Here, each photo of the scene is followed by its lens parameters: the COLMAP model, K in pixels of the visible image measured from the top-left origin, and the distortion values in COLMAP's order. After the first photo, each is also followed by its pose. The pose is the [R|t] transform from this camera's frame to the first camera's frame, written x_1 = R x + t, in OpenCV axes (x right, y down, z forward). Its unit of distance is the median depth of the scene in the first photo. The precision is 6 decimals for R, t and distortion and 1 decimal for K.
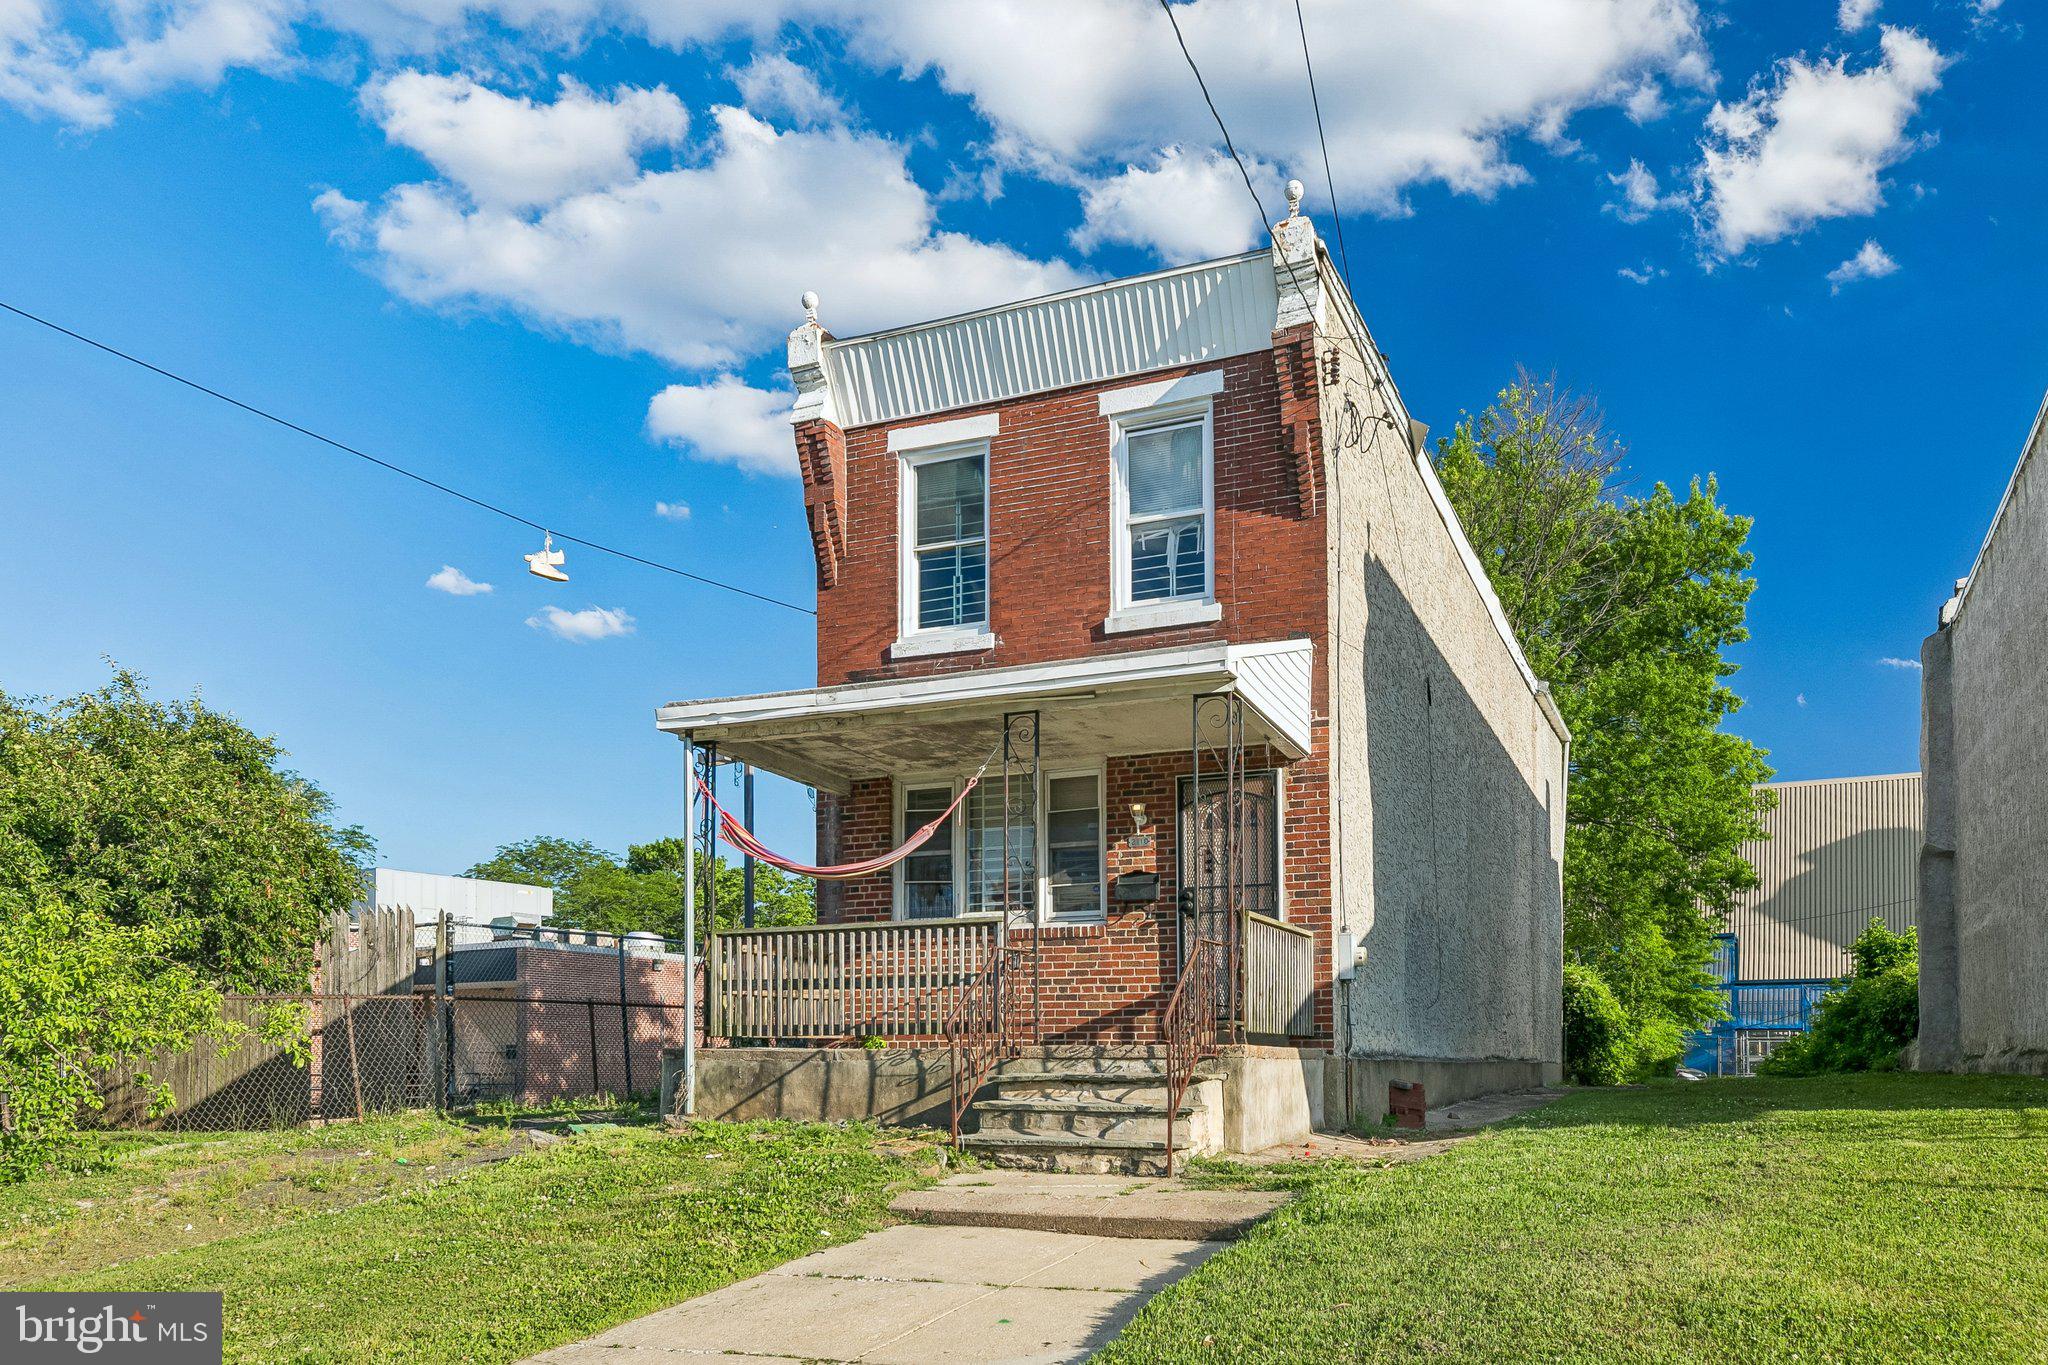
lens RADIAL K [[1543.3, 0, 1023.9], [0, 1543.3, 619.8], [0, 0, 1]] dist [-0.004242, -0.001772]
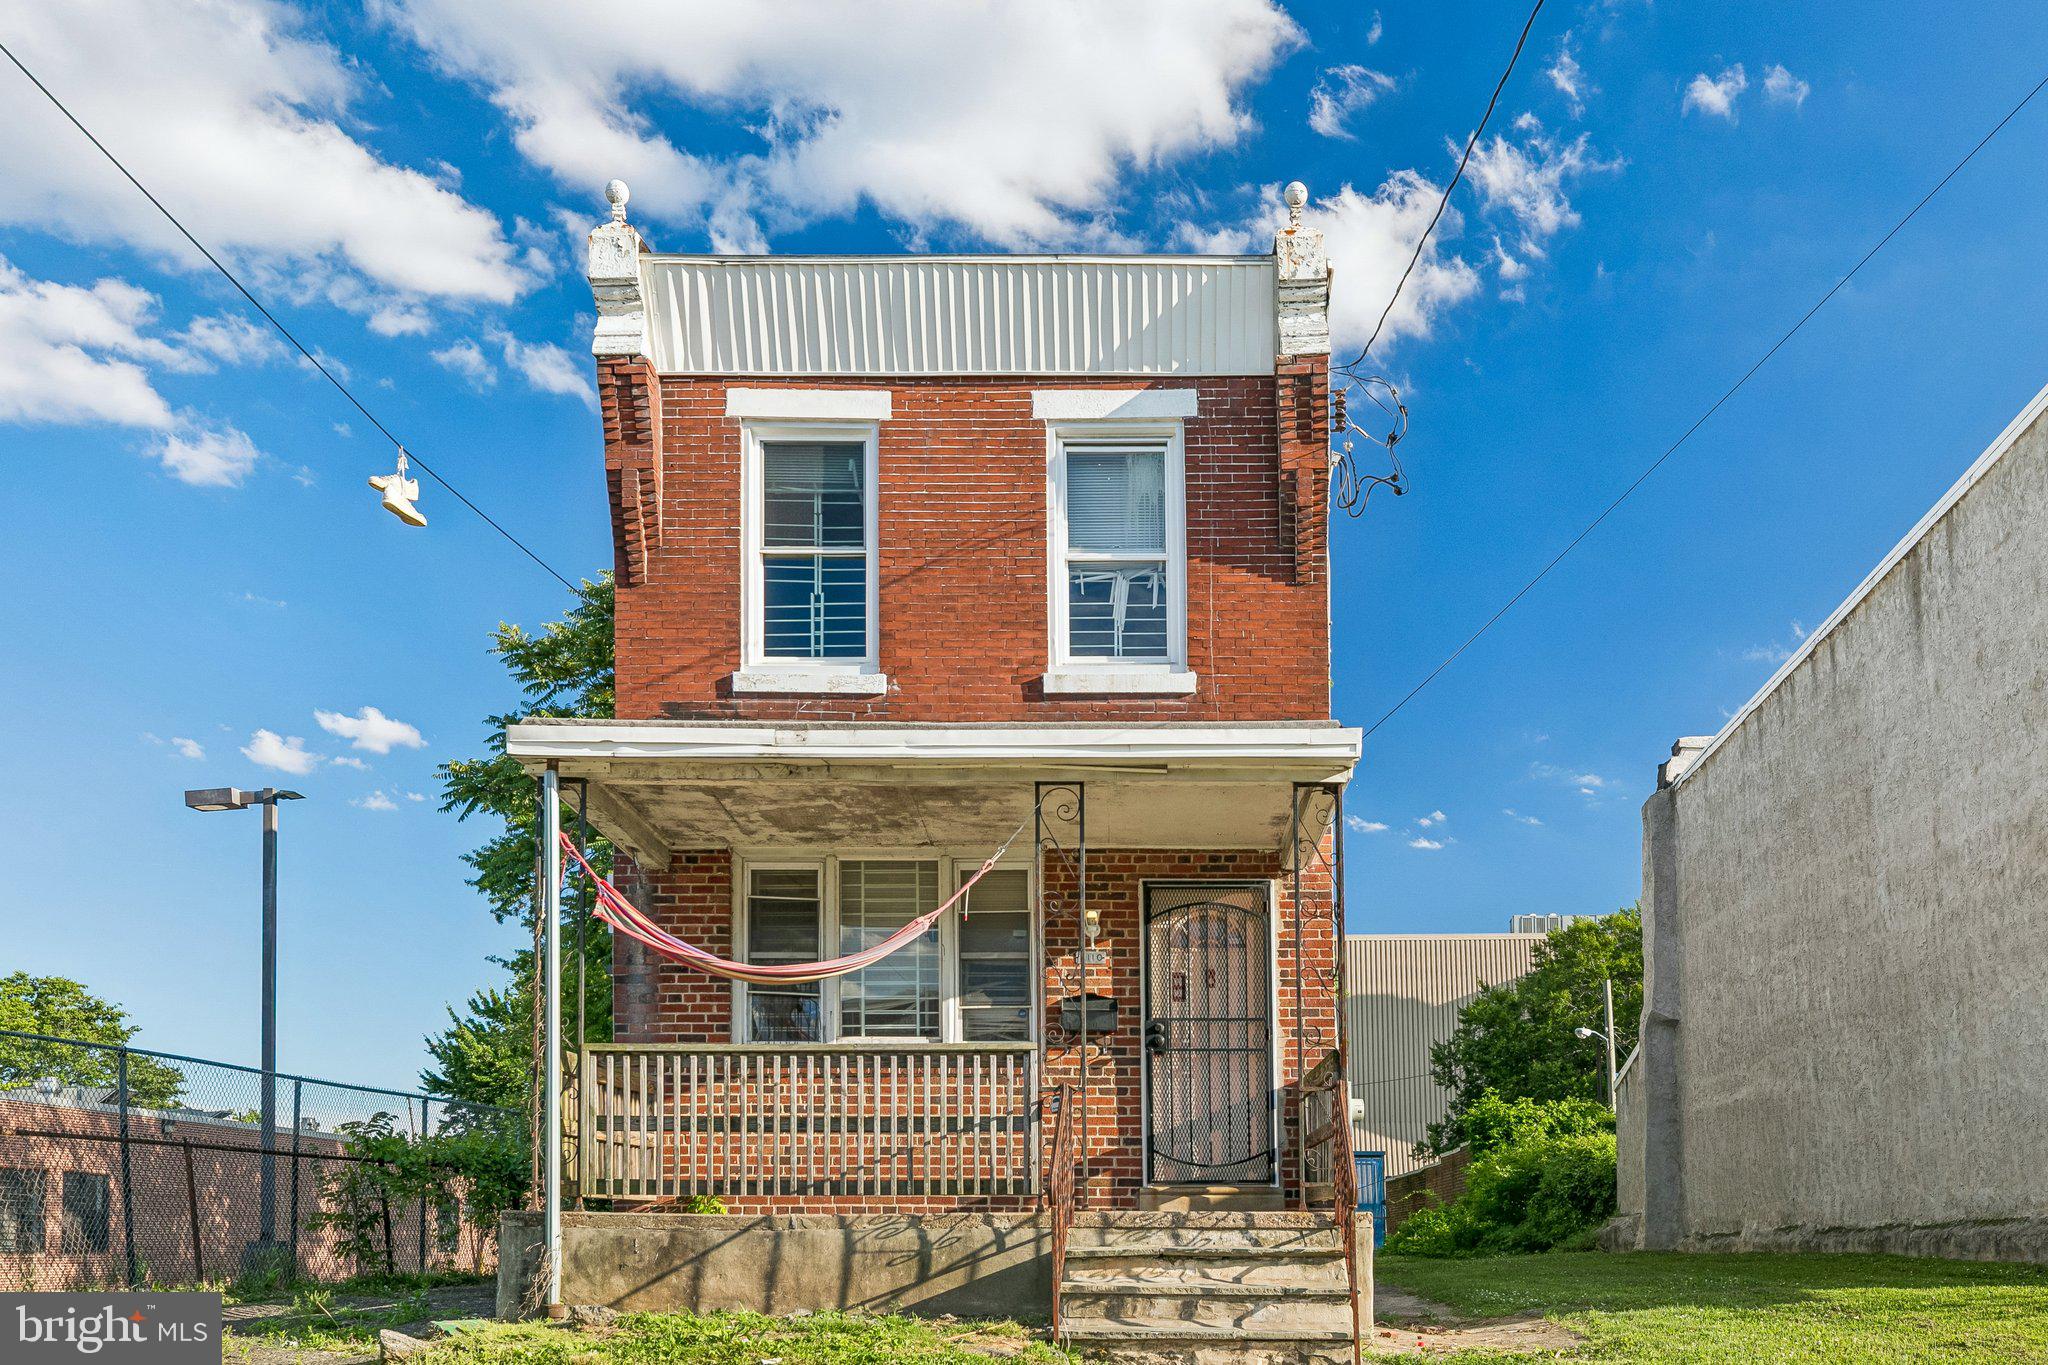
lens RADIAL K [[1891.6, 0, 1024.0], [0, 1891.6, 682.5], [0, 0, 1]] dist [-0.008005, -0.000853]
pose [[0.911617, 0.119371, 0.393325, -0.337749], [-0.115853, 0.992726, -0.032770, 0.036640], [-0.394376, -0.015694, 0.918815, 0.112266]]
